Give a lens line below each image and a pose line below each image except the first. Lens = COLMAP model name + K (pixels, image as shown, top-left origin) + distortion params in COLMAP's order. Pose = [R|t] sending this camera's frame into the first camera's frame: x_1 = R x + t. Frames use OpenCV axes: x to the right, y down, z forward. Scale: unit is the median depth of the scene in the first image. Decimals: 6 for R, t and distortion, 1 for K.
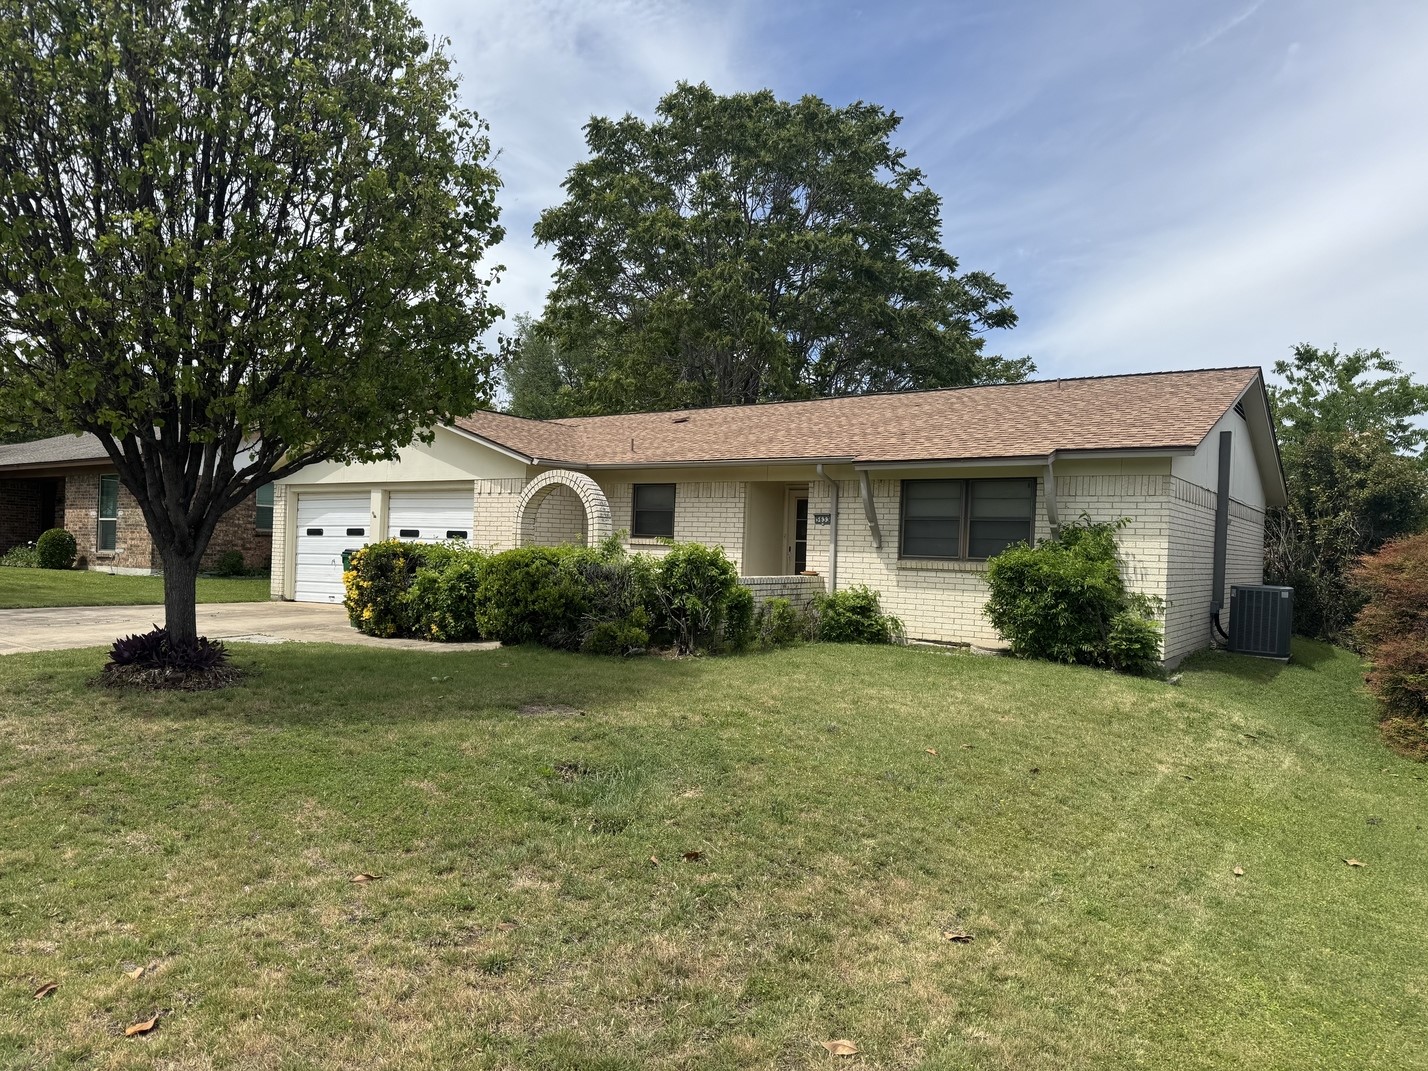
lens RADIAL K [[984.1, 0, 714.0], [0, 984.1, 535.5], [0, 0, 1]] dist [-0.007079, -0.002136]
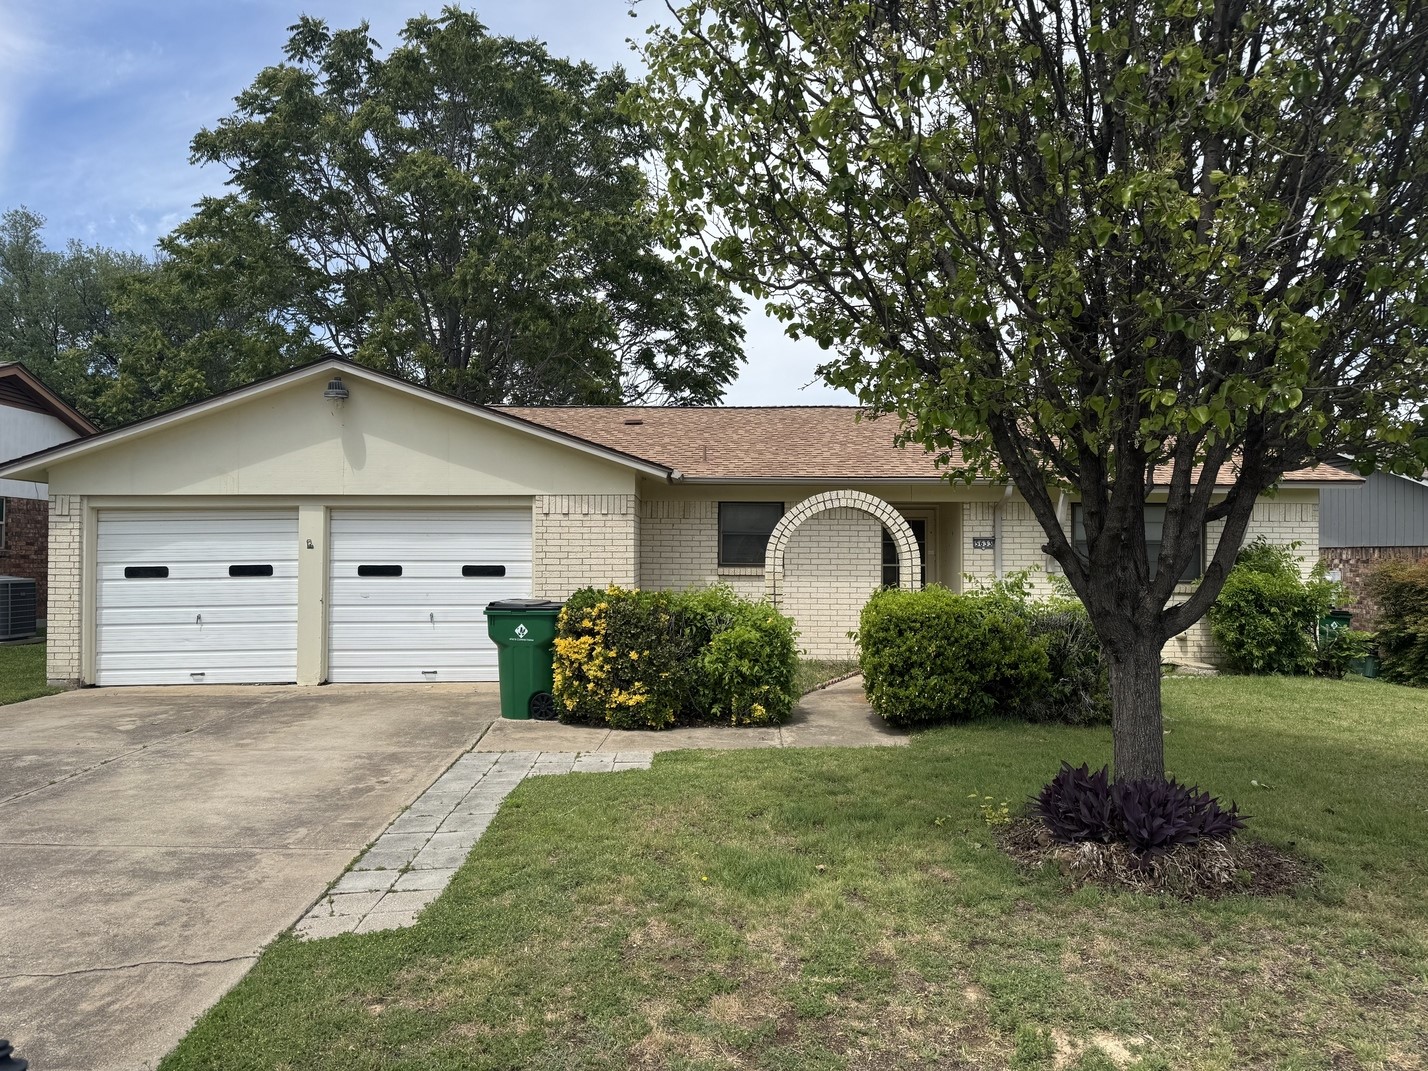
lens RADIAL K [[984.1, 0, 714.0], [0, 984.1, 535.5], [0, 0, 1]] dist [-0.007079, -0.002136]
pose [[0.812440, -0.014136, 0.582873, -0.562059], [0.016114, 0.999869, 0.001788, -0.026051], [-0.582822, 0.007940, 0.812561, 0.337915]]
